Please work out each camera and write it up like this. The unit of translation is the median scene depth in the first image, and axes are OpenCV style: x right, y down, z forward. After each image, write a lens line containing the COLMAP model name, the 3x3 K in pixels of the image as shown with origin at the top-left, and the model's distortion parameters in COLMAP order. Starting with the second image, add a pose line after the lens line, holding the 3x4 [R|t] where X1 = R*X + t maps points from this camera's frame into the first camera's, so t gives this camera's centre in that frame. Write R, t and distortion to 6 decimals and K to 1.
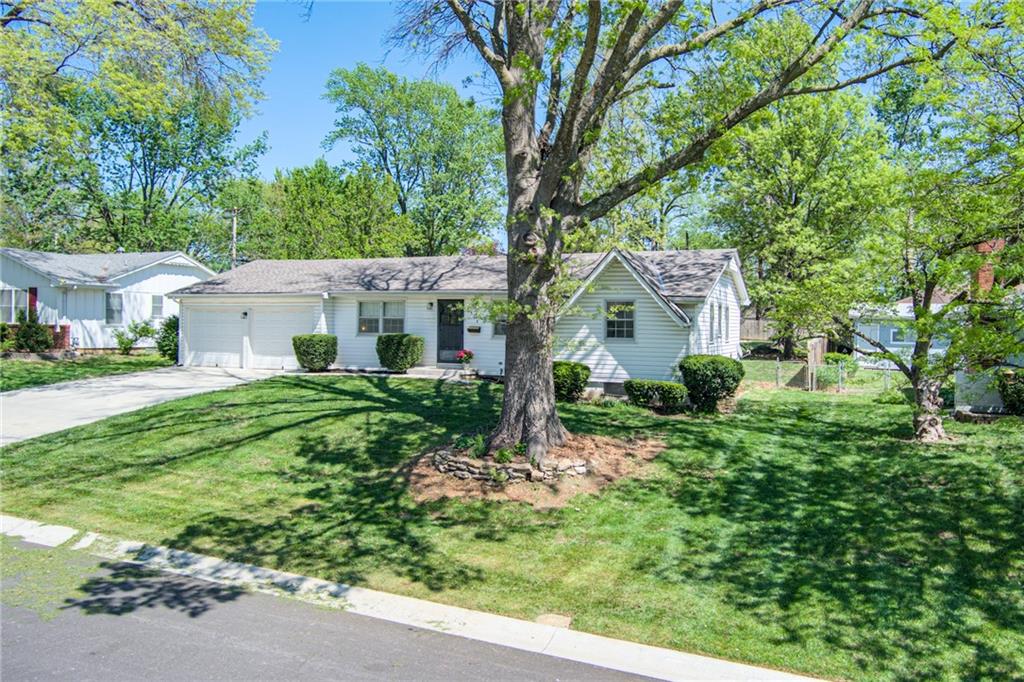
lens RADIAL K [[785.8, 0, 524.6], [0, 785.8, 359.4], [0, 0, 1]] dist [-0.008869, 0.016568]
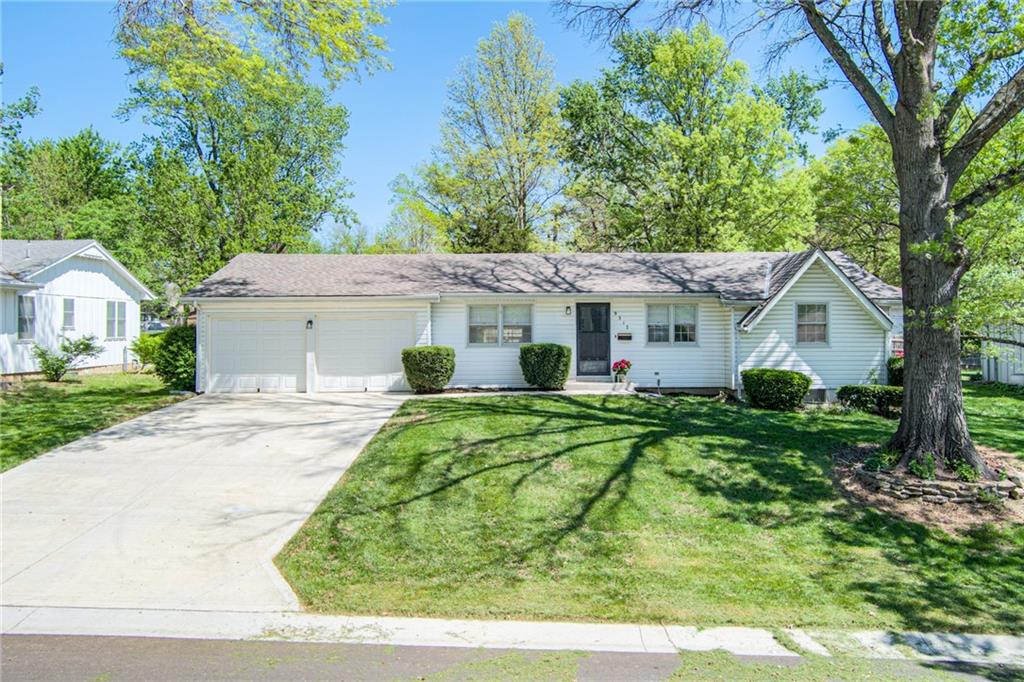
lens RADIAL K [[785.8, 0, 517.7], [0, 785.8, 400.5], [0, 0, 1]] dist [-0.008869, 0.016568]
pose [[0.923927, -0.049909, 0.379299, -0.522329], [0.031937, 0.998055, 0.053532, -0.017588], [-0.381233, -0.037346, 0.923724, 0.218667]]
